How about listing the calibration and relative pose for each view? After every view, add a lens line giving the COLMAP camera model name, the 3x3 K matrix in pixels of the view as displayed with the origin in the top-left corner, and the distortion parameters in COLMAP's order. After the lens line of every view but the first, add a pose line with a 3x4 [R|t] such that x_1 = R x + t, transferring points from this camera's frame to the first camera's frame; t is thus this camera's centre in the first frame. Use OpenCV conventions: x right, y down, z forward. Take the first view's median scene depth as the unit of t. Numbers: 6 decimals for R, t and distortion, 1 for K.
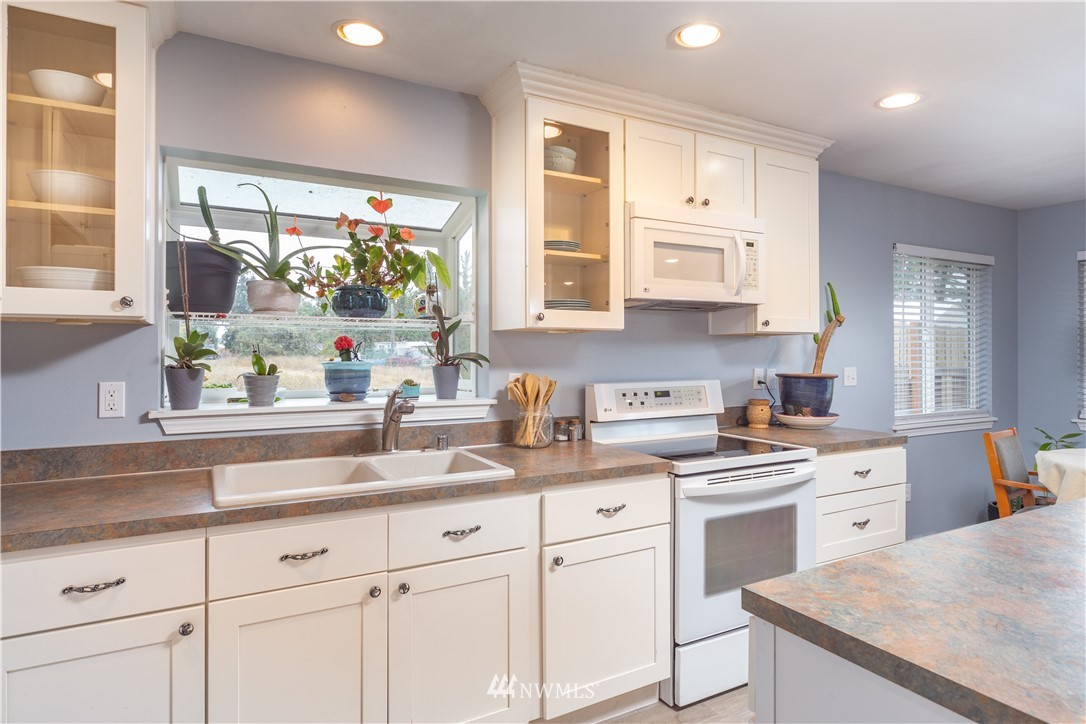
lens RADIAL K [[622.5, 0, 542.2], [0, 622.5, 348.0], [0, 0, 1]] dist [0.000089, 0.000059]
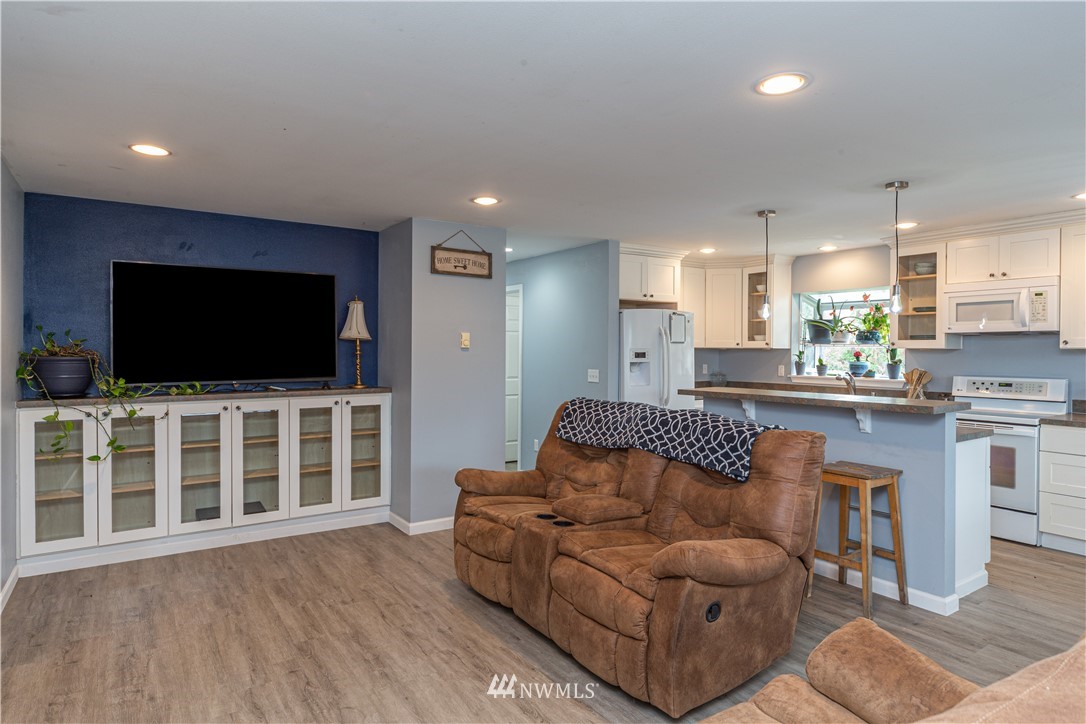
lens RADIAL K [[607.5, 0, 546.9], [0, 607.5, 354.9], [0, 0, 1]] dist [-0.004353, -0.000818]
pose [[0.083719, 0.008137, -0.996456, 1.824753], [-0.000188, 0.999967, 0.008150, -0.022623], [0.996489, -0.000495, 0.083718, -0.407740]]
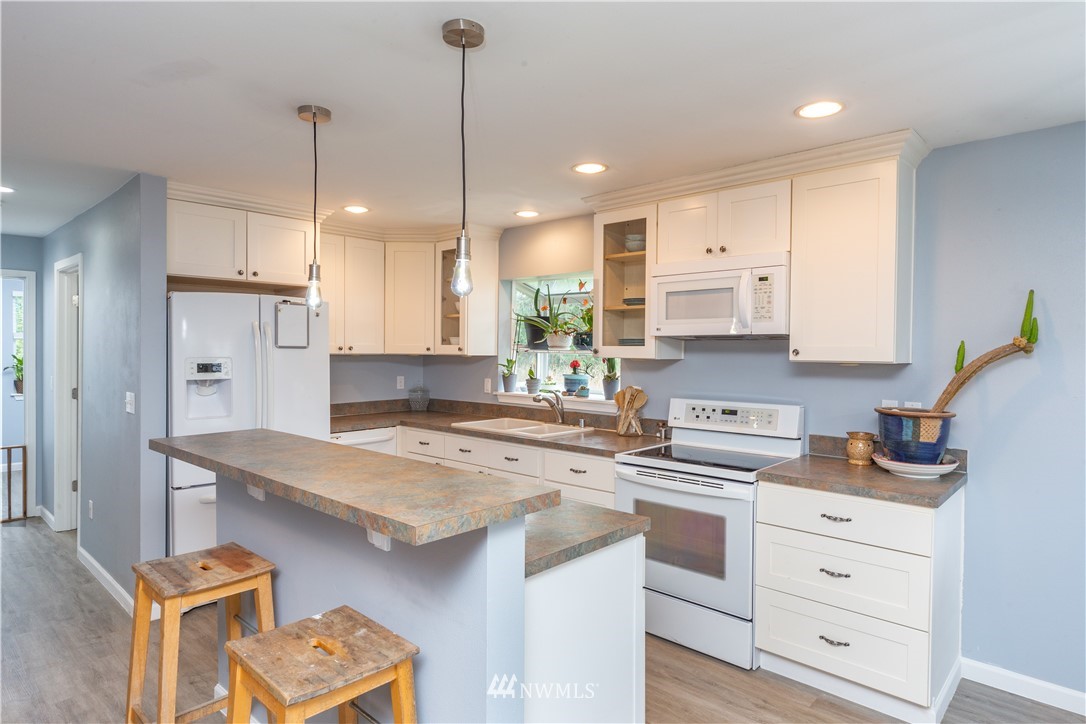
lens RADIAL K [[613.7, 0, 543.0], [0, 613.7, 362.0], [0, 0, 1]] dist [-0.000403, -0.000051]
pose [[0.308635, 0.019607, -0.950979, 1.241237], [-0.003568, 0.999804, 0.019456, -0.044247], [0.951174, -0.002612, 0.308644, 0.324237]]
